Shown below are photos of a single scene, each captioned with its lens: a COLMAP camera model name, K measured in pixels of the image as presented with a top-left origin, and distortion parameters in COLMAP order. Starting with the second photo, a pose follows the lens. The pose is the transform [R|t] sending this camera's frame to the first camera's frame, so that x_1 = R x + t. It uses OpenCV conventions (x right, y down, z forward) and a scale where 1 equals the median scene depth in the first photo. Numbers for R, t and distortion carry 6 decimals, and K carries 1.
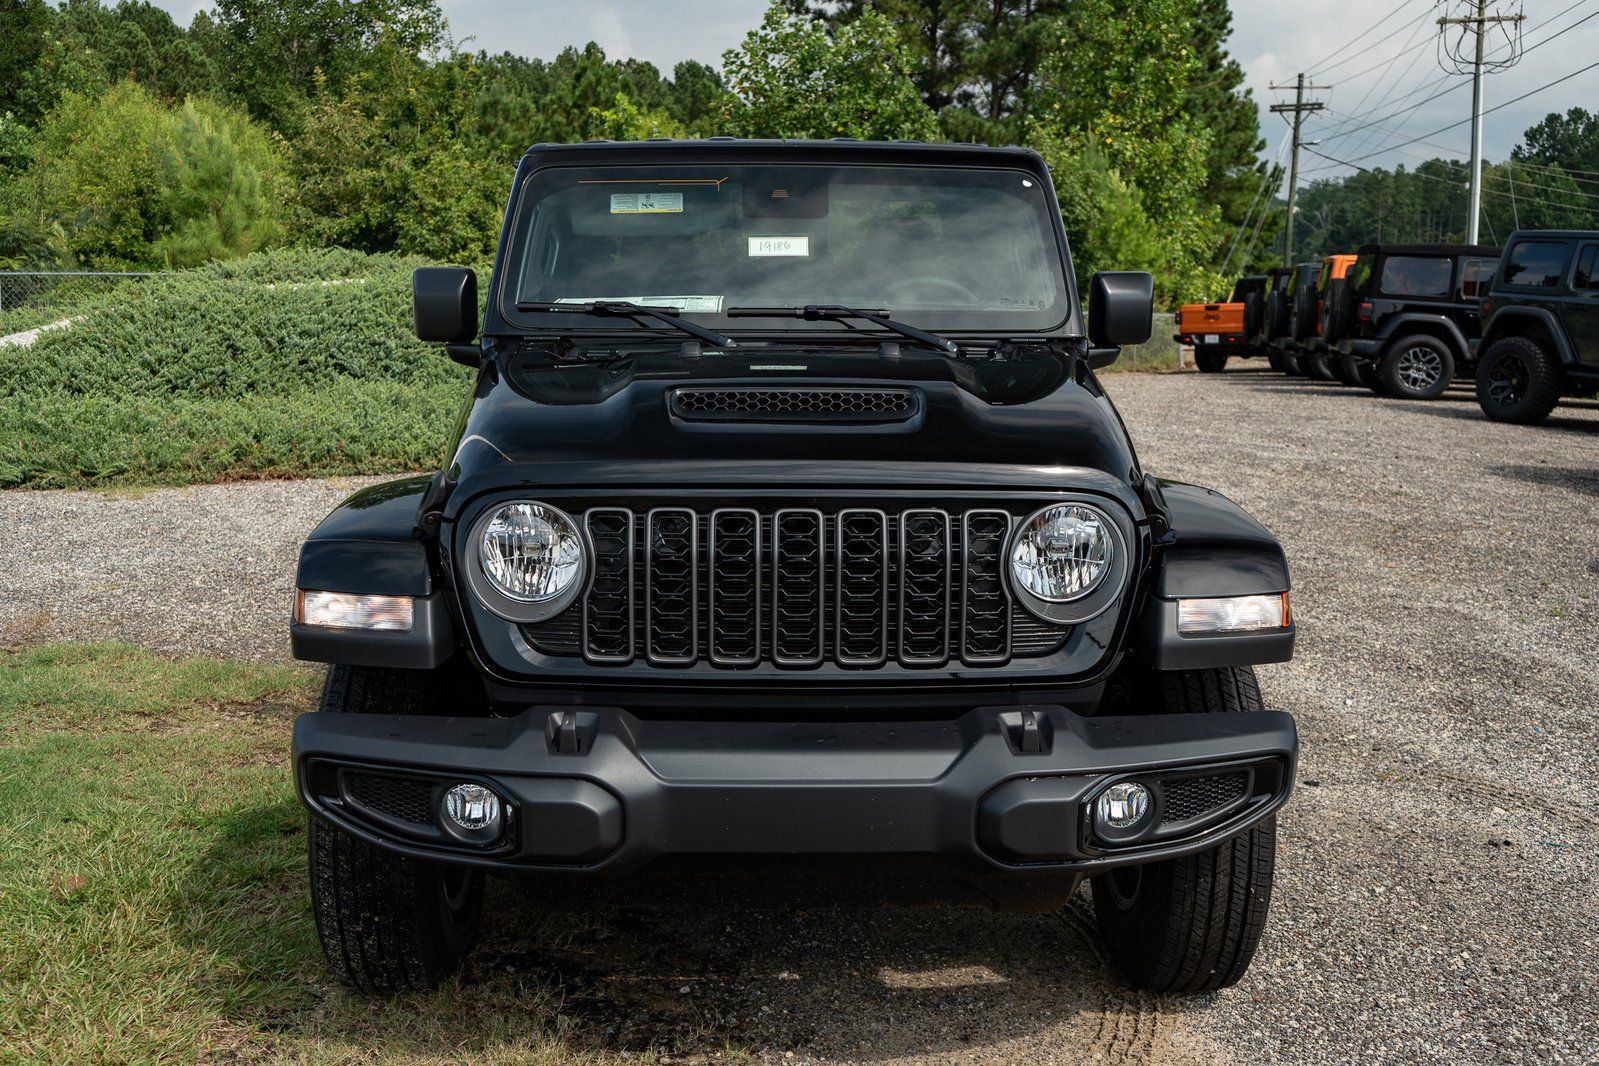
lens RADIAL K [[1662.6, 0, 736.6], [0, 1662.6, 515.9], [0, 0, 1]] dist [0.024713, 0.006864]
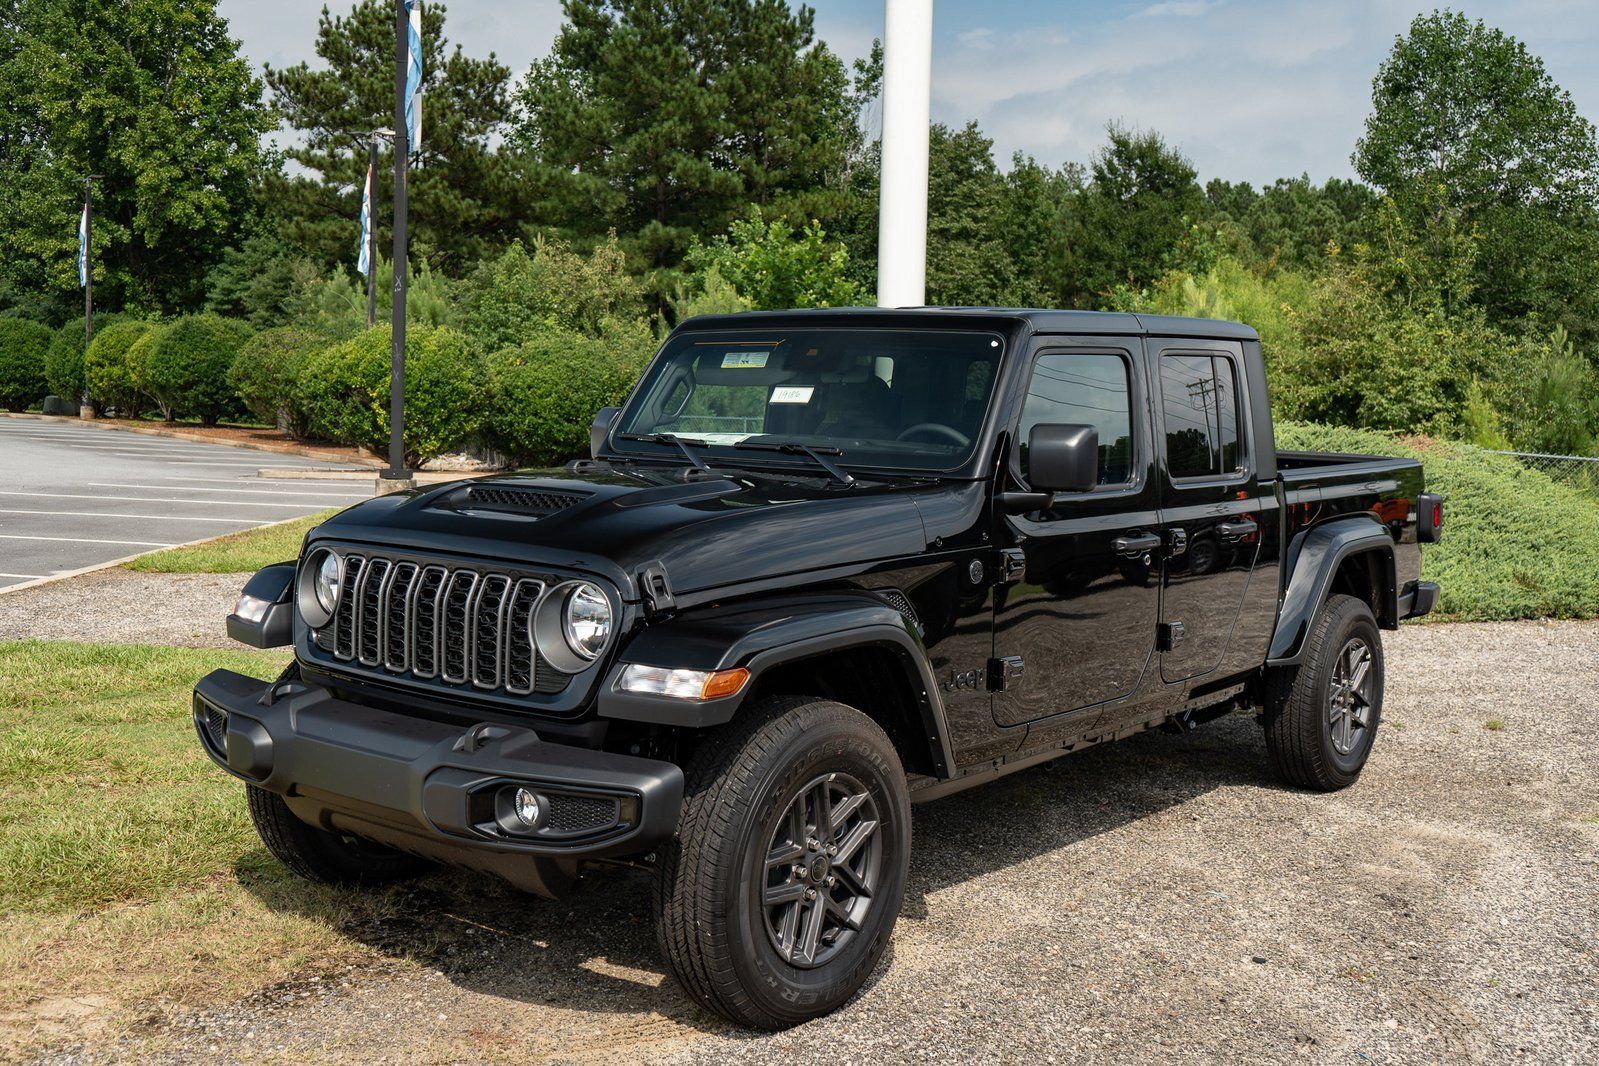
lens RADIAL K [[1662.6, 0, 736.6], [0, 1662.6, 515.9], [0, 0, 1]] dist [0.024713, 0.006864]
pose [[0.774286, 0.065440, -0.629443, 0.141041], [-0.128138, 0.990248, -0.054672, -0.000401], [0.619727, 0.122987, 0.775121, 0.007227]]
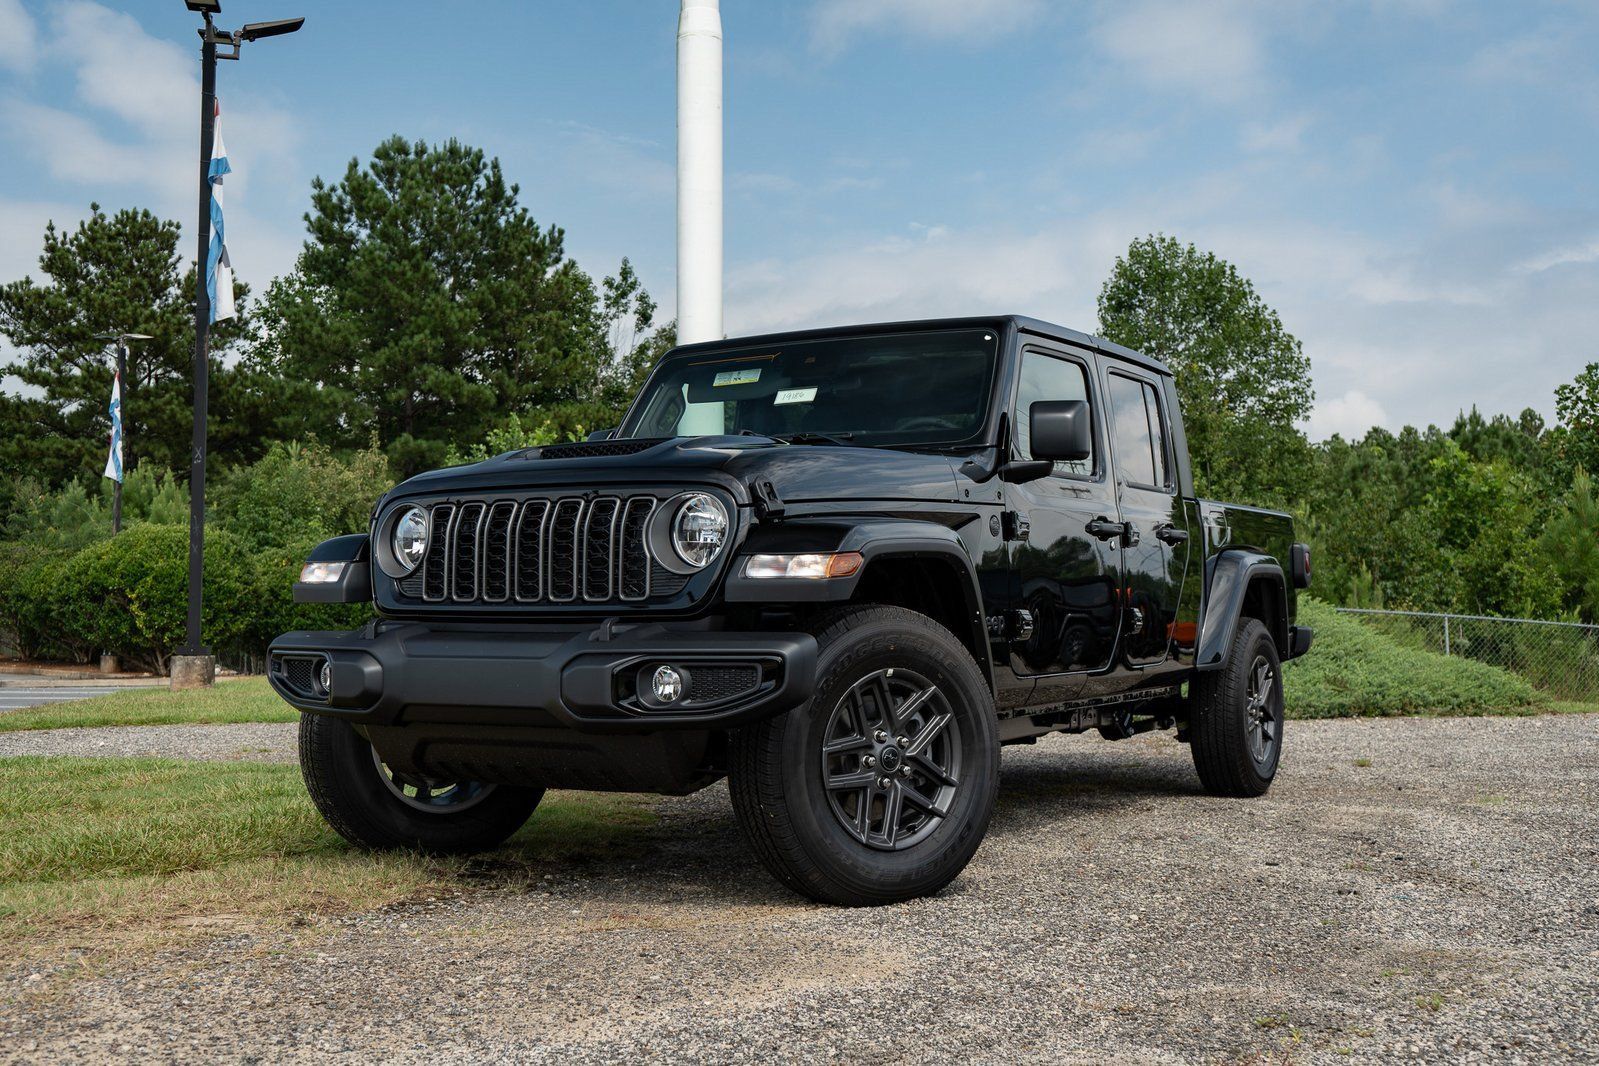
lens RADIAL K [[1700.9, 0, 713.2], [0, 1700.9, 534.0], [0, 0, 1]] dist [0.021169, 0.038388]
pose [[0.855165, -0.024159, -0.517793, 0.123220], [-0.089003, 0.977235, -0.192587, 0.039326], [0.510659, 0.210779, 0.833547, -0.026633]]
